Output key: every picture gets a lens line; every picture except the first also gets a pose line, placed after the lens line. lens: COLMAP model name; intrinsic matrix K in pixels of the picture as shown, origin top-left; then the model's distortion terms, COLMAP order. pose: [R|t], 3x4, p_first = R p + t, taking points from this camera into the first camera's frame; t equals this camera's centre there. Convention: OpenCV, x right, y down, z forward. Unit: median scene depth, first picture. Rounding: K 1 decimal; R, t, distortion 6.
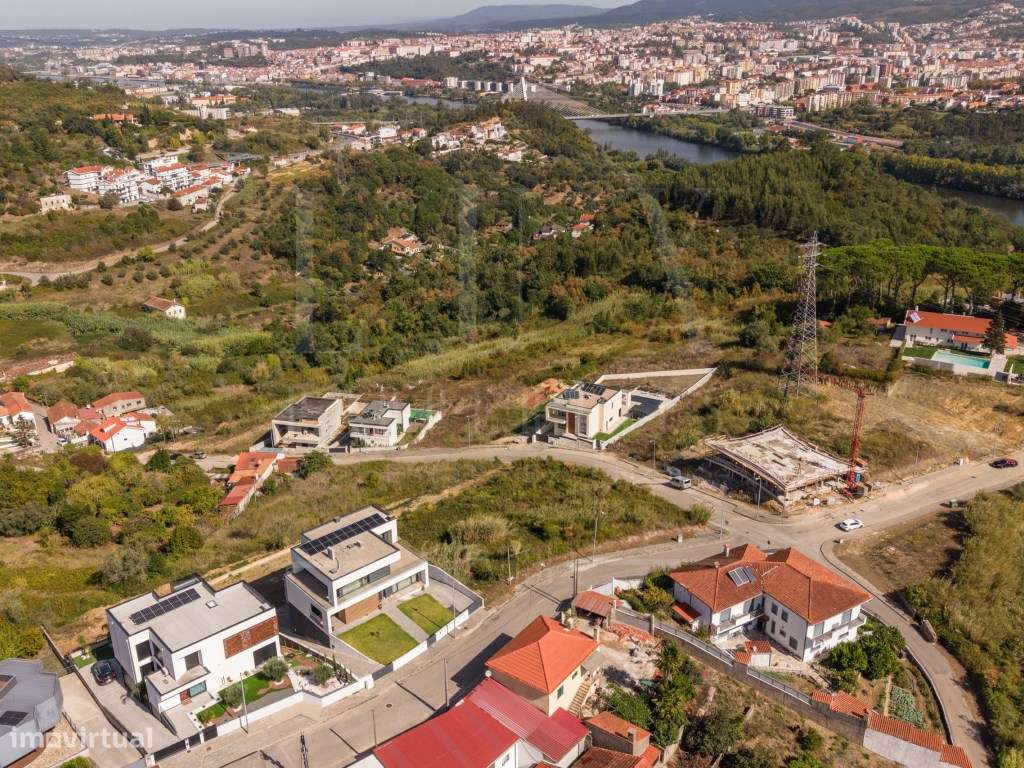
lens RADIAL K [[910.6, 0, 512.0], [0, 910.6, 384.0], [0, 0, 1]] dist [0.034123, -0.011289]
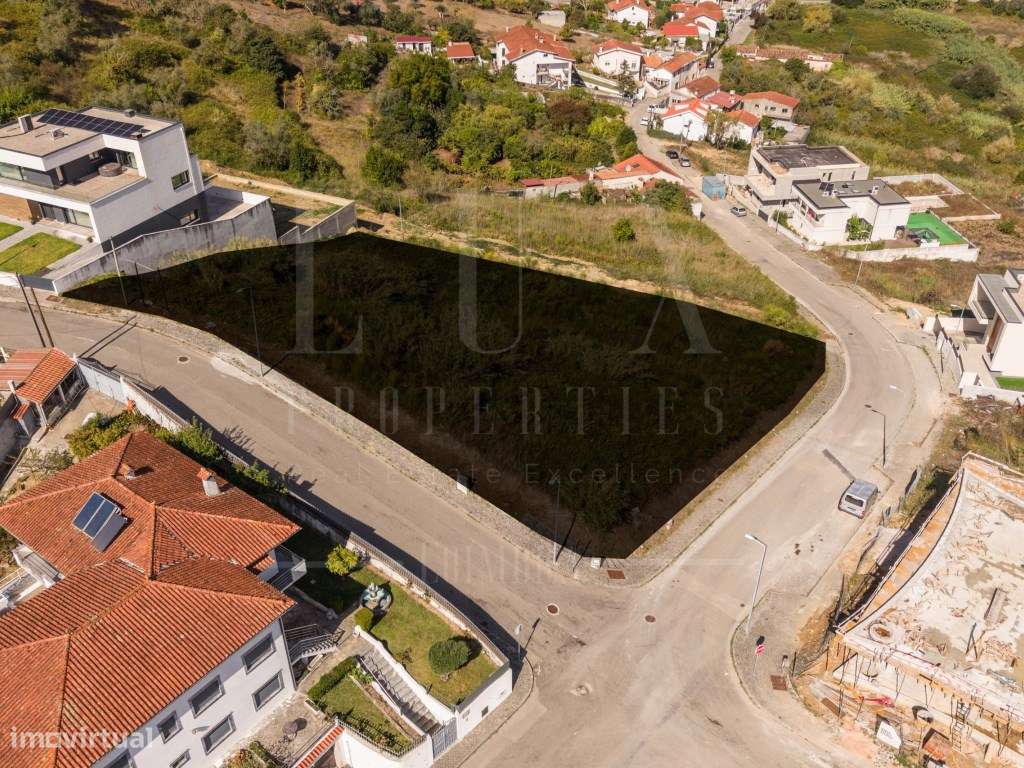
lens RADIAL K [[916.5, 0, 512.0], [0, 916.5, 384.0], [0, 0, 1]] dist [0.029333, 0.001196]
pose [[0.380083, 0.531714, -0.756847, 0.218315], [-0.343759, 0.840848, 0.418095, -0.029874], [0.858700, 0.101262, 0.502374, 0.337956]]
